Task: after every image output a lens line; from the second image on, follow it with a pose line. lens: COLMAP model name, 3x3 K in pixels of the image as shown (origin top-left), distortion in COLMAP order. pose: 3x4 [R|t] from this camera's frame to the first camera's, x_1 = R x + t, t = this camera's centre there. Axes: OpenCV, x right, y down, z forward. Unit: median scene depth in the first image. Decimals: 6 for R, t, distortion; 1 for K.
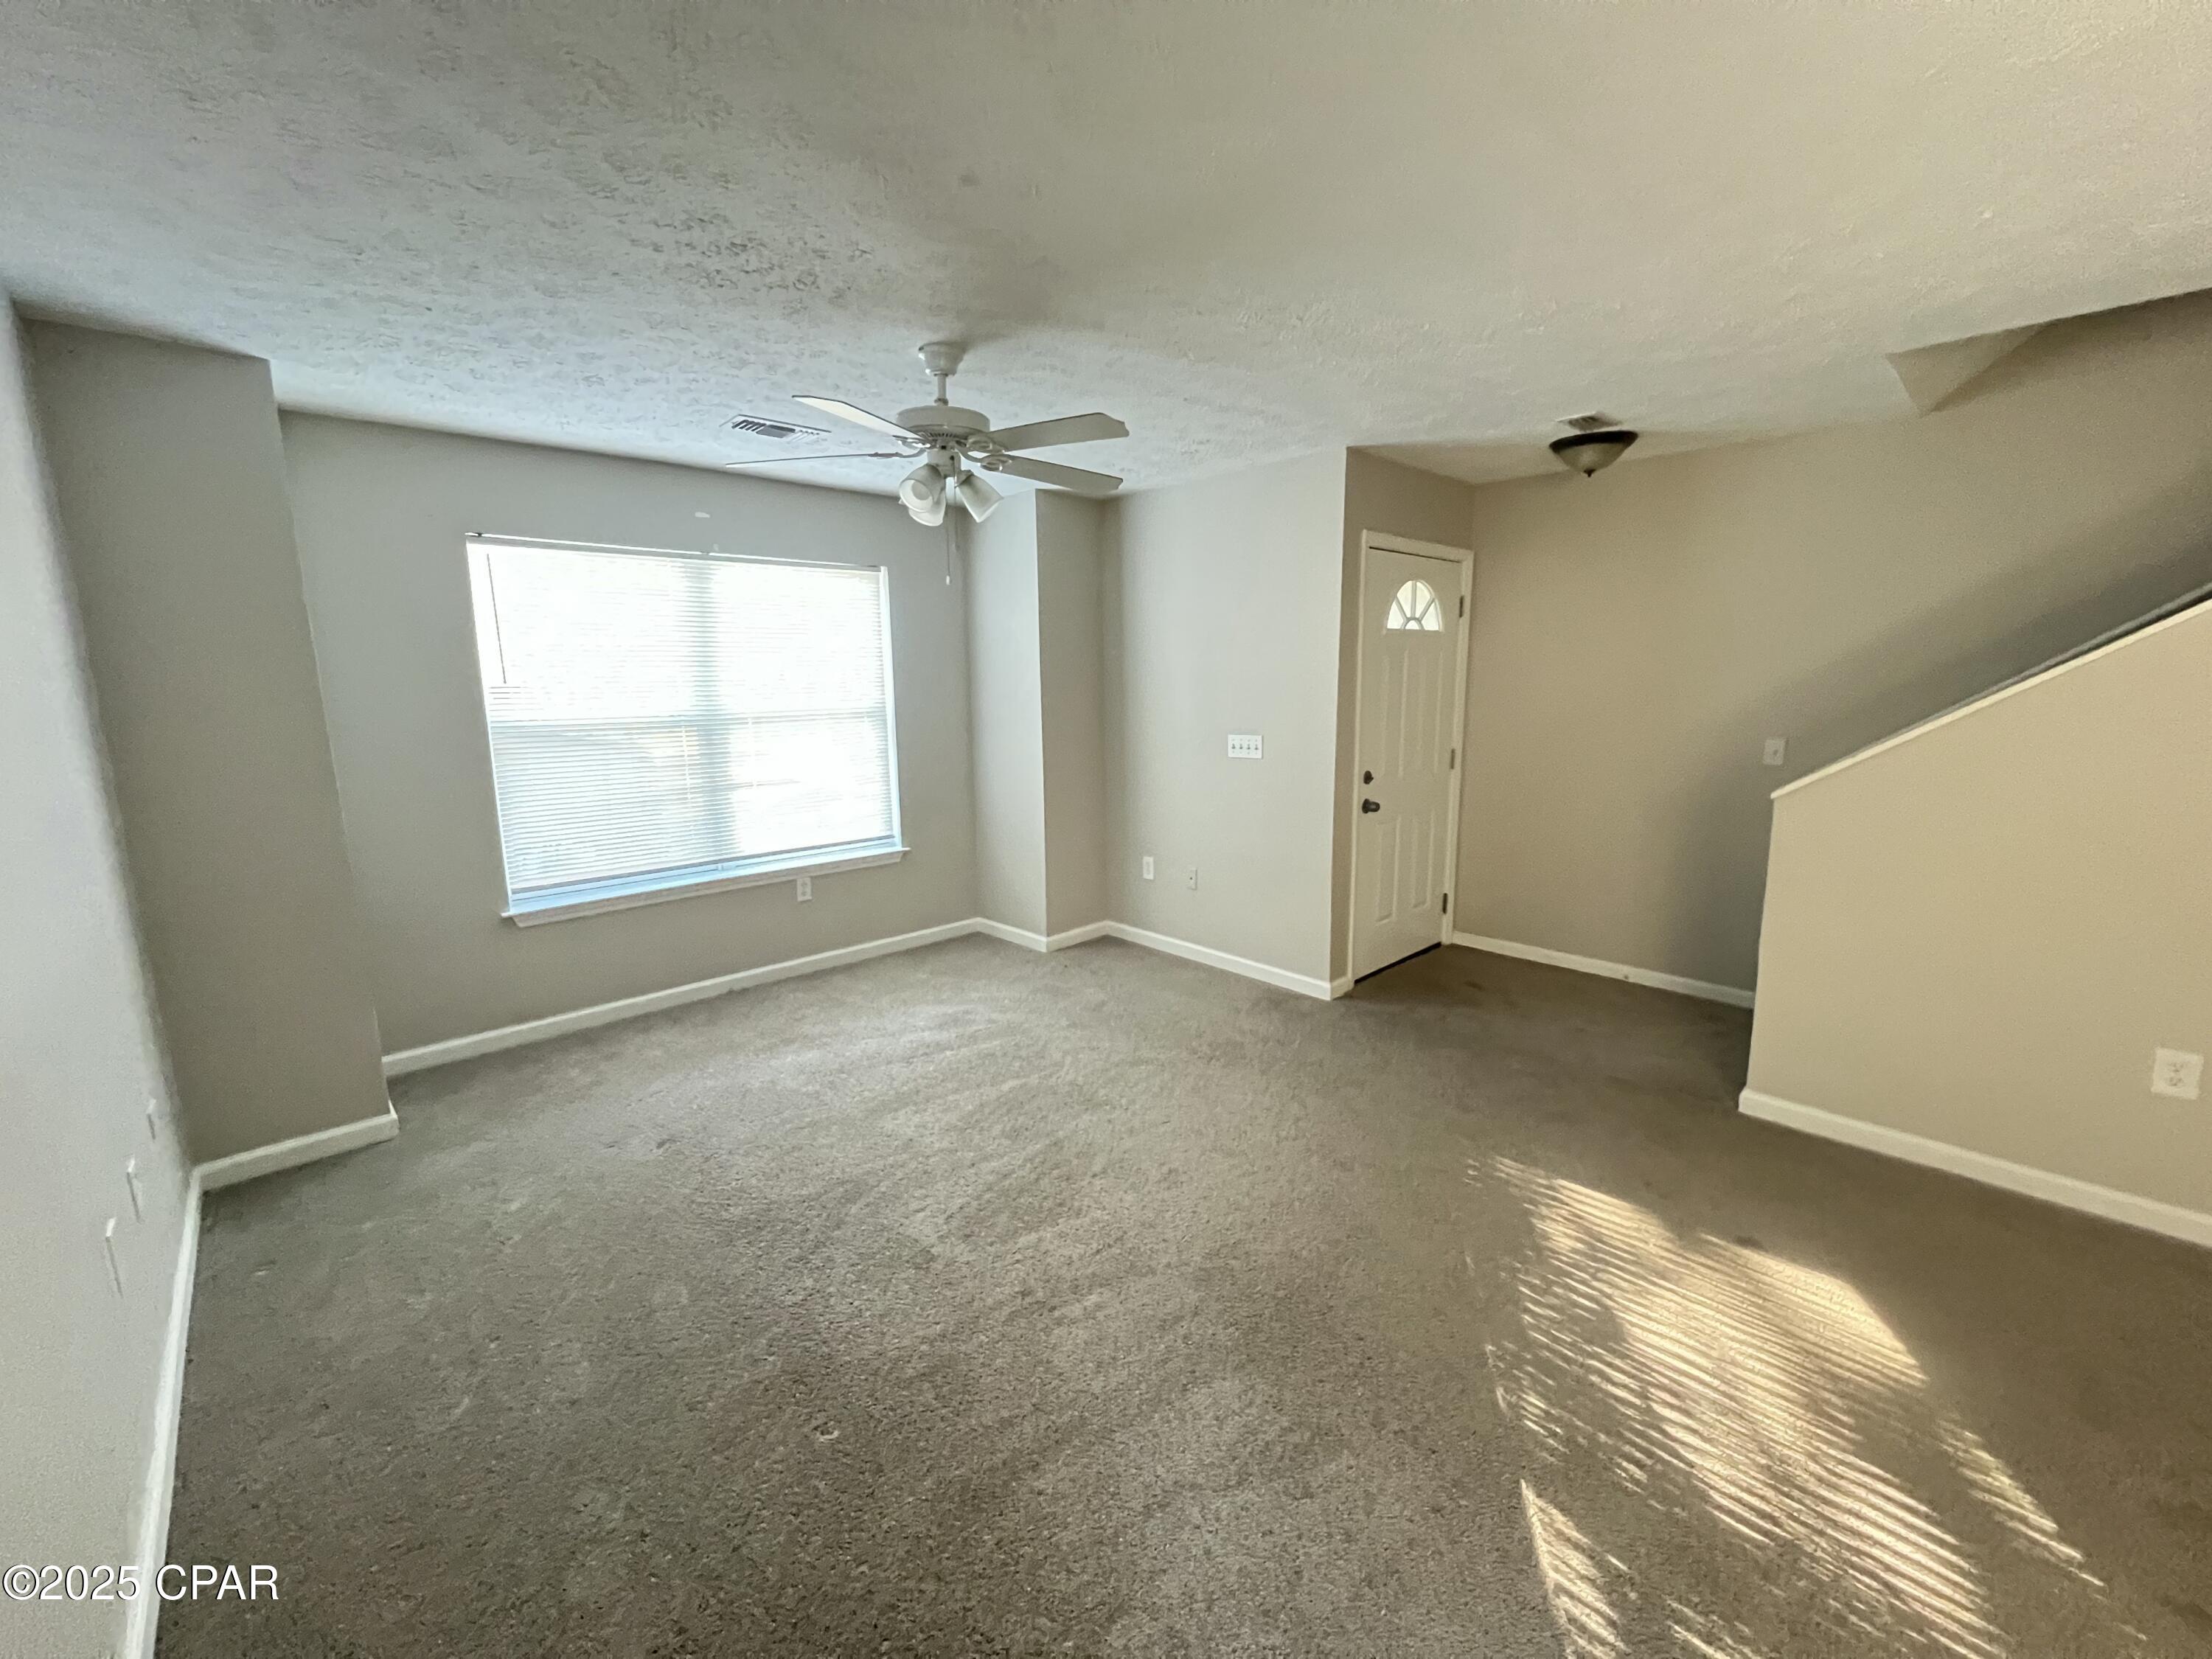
lens RADIAL K [[881.9, 0, 1106.0], [0, 881.9, 829.5], [0, 0, 1]] dist [-0.007790, 0.000060]
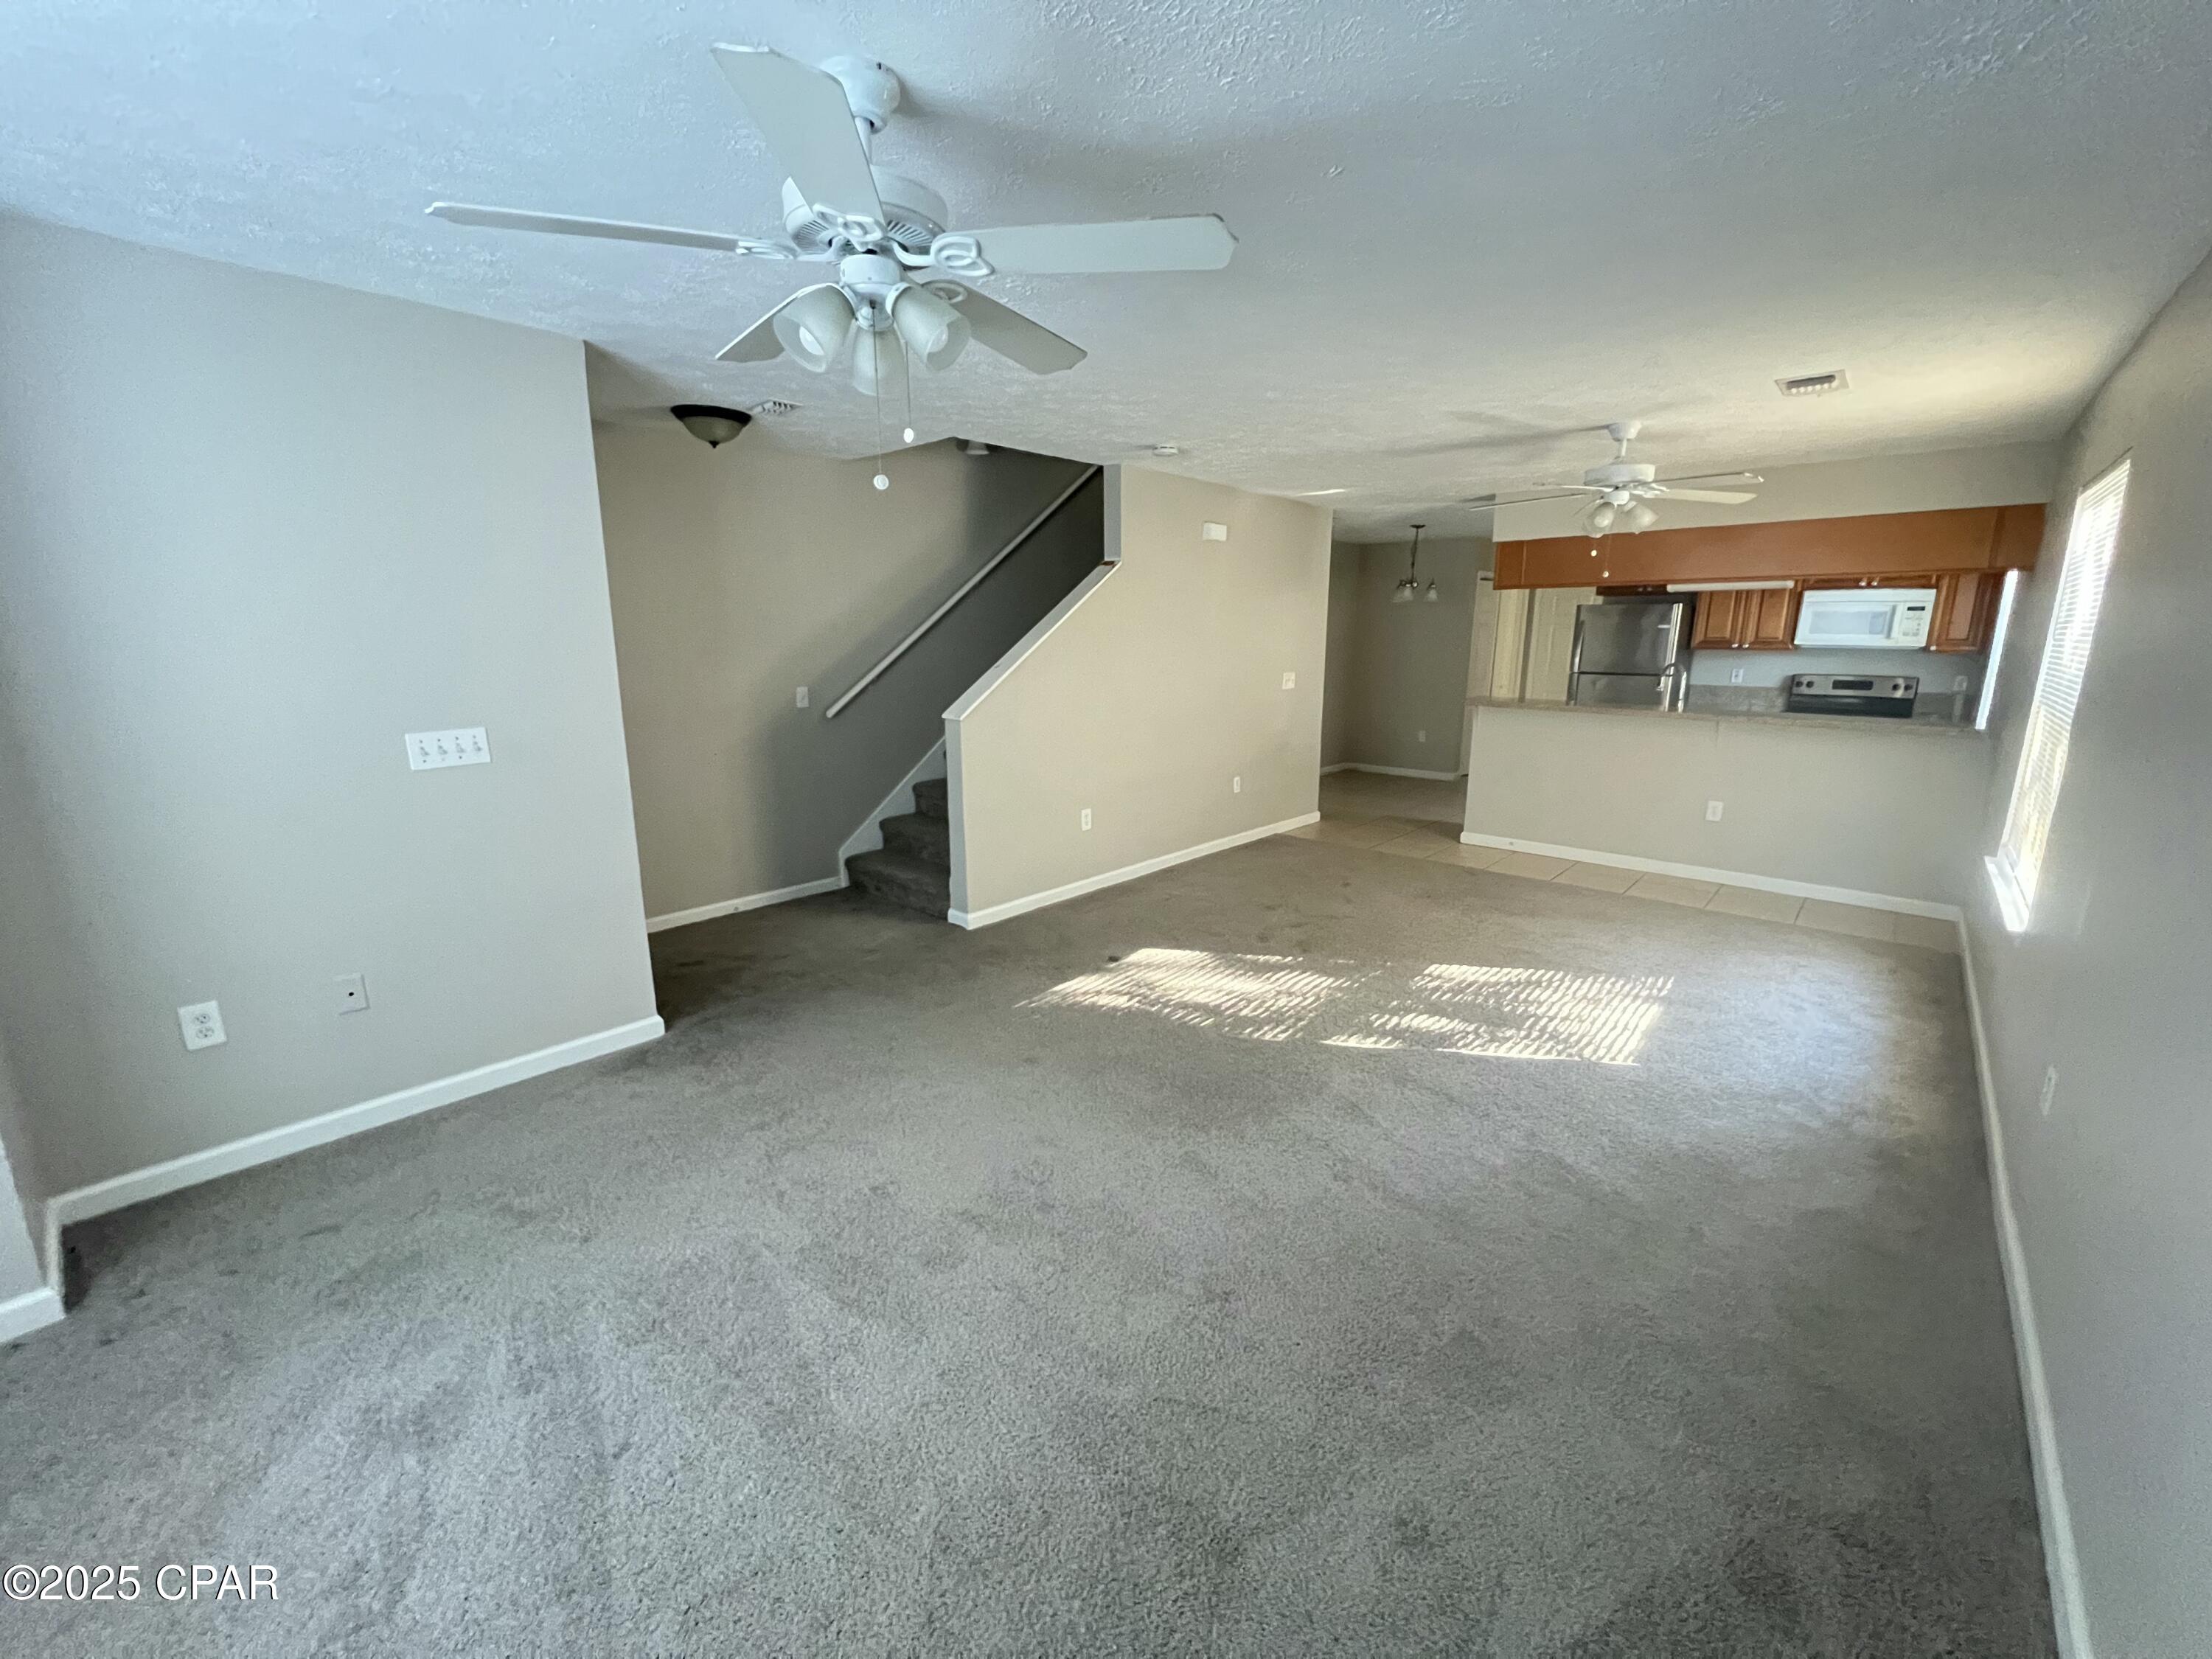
lens RADIAL K [[894.3, 0, 1101.0], [0, 894.3, 820.2], [0, 0, 1]] dist [0.000623, 0.000165]
pose [[-0.076818, -0.196392, 0.977512, -0.625203], [0.177616, 0.962031, 0.207240, -0.112008], [-0.981097, 0.189542, -0.039019, 0.674475]]
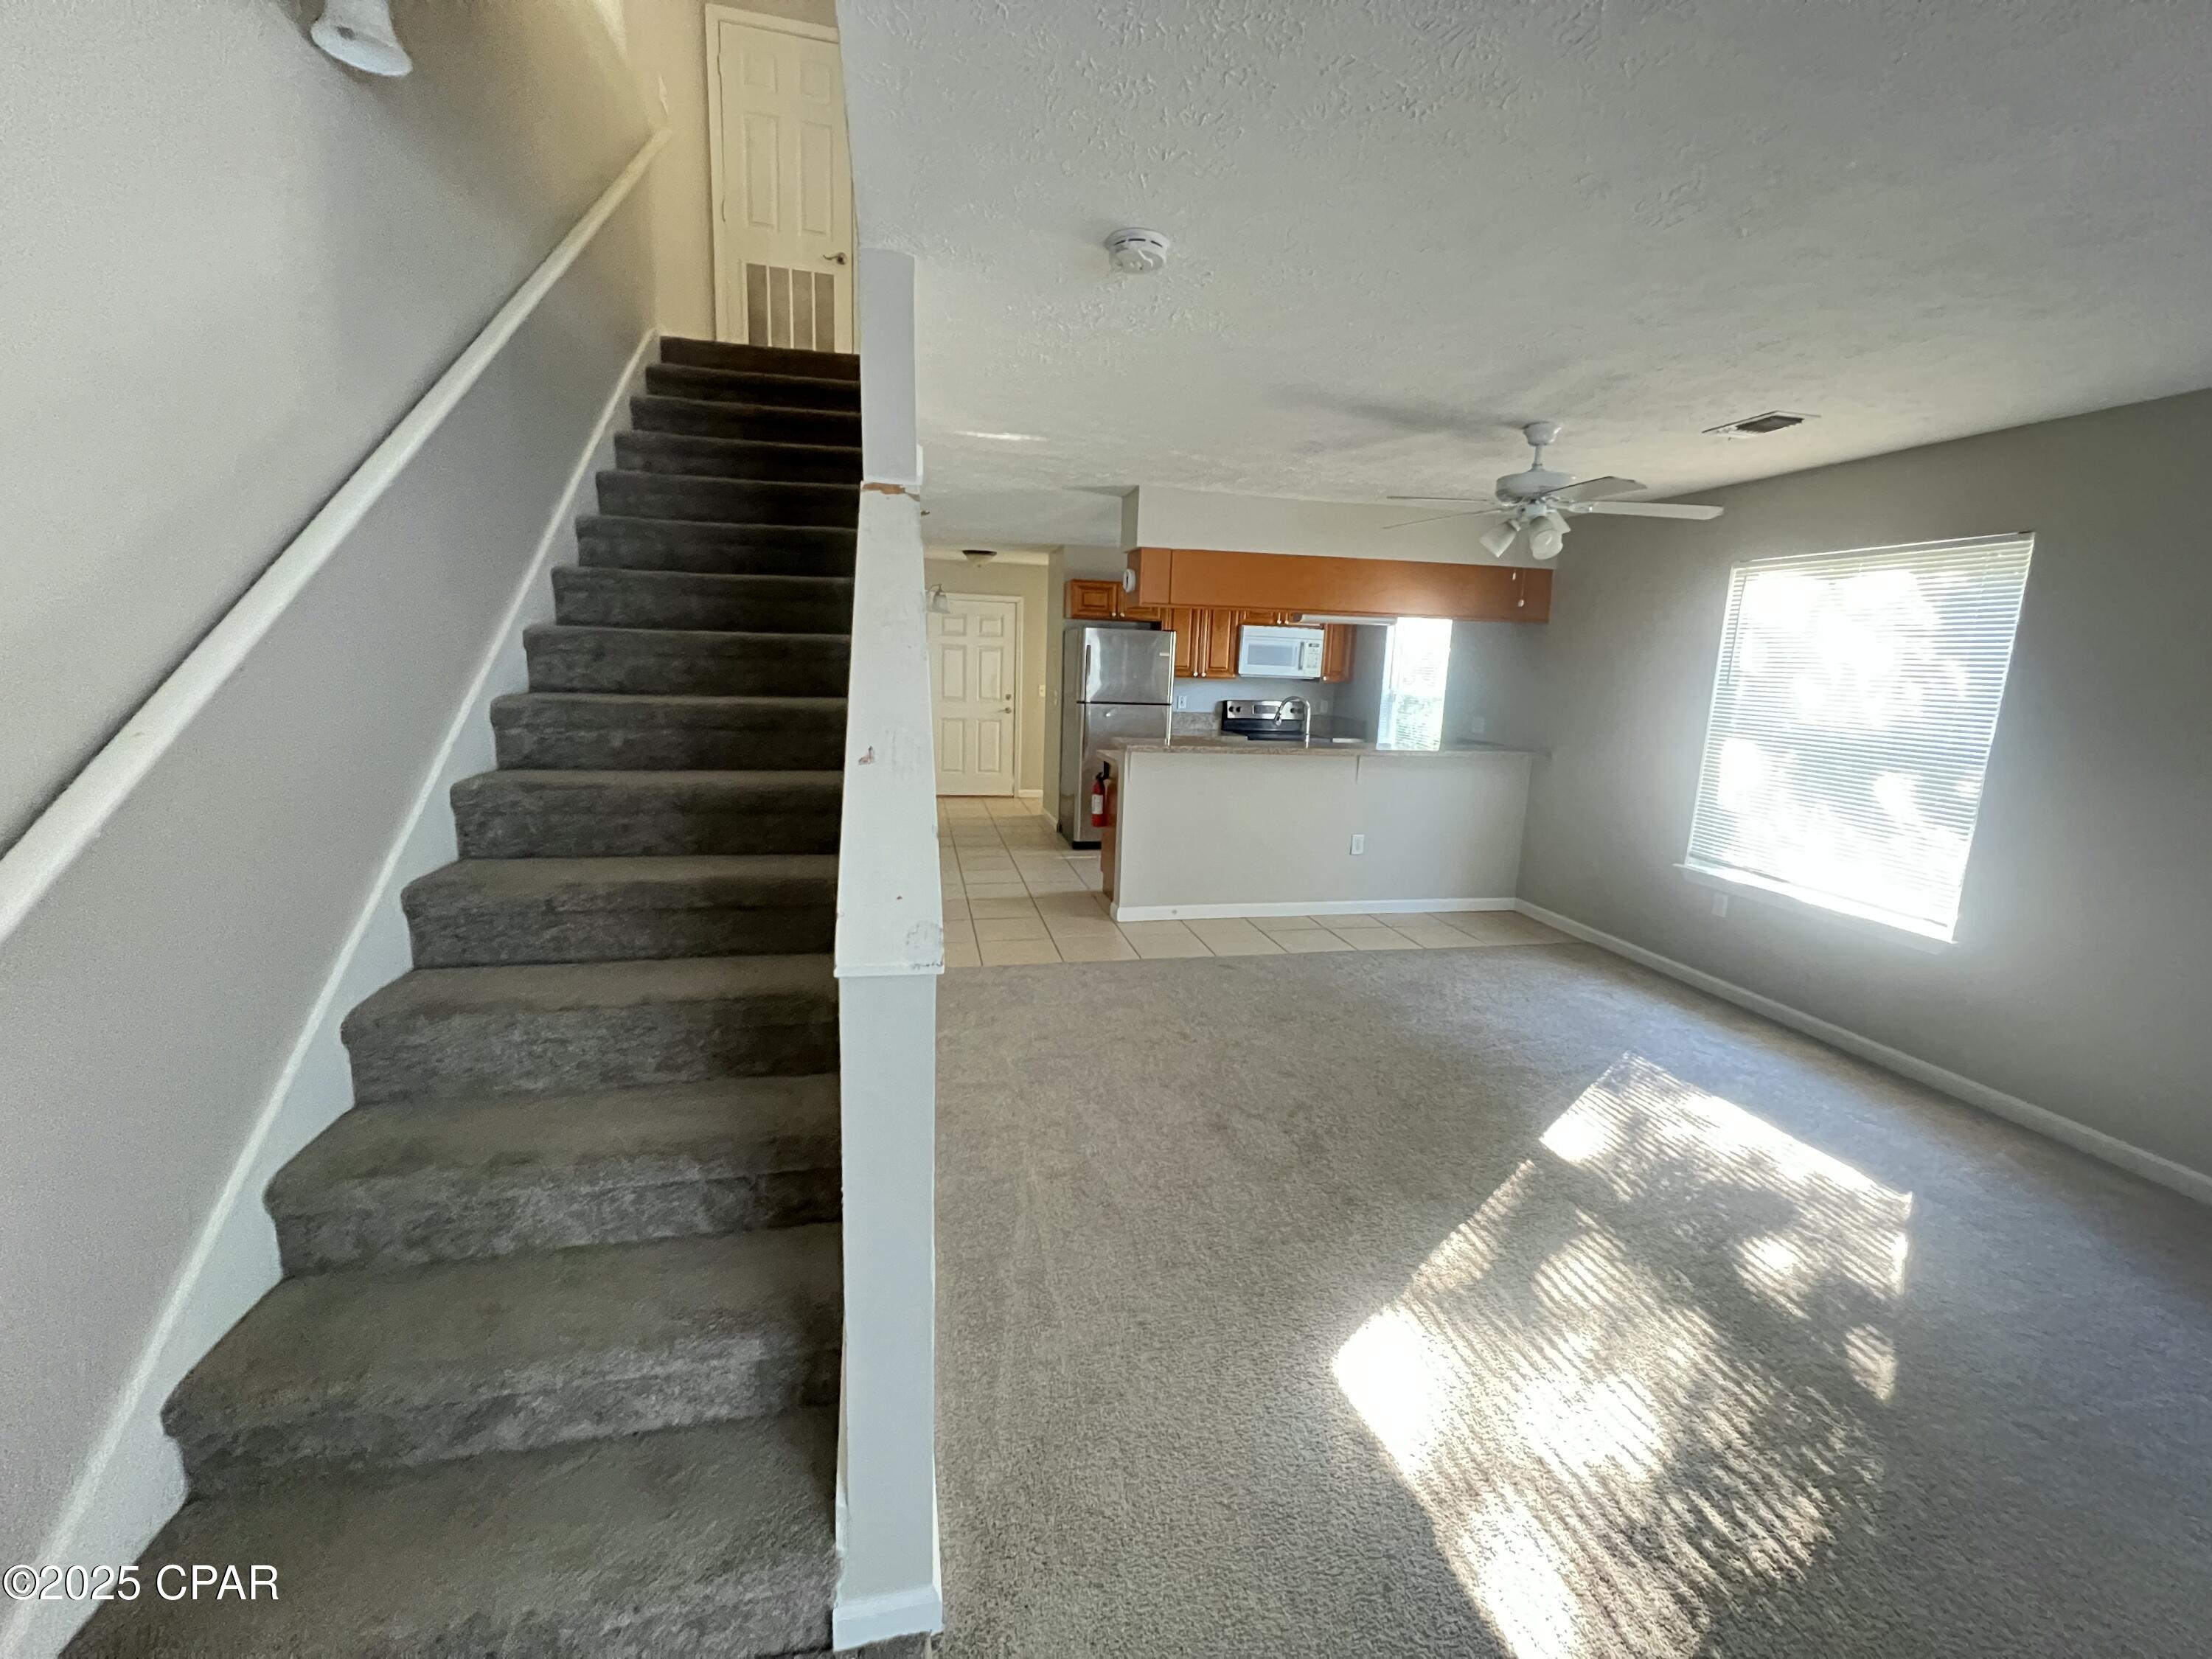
lens RADIAL K [[881.9, 0, 1106.0], [0, 881.9, 829.5], [0, 0, 1]] dist [-0.007790, 0.000060]
pose [[-0.855267, -0.115680, 0.505110, 0.397364], [0.075766, 0.936372, 0.342736, -0.207099], [-0.512618, 0.331401, -0.792083, 1.009540]]
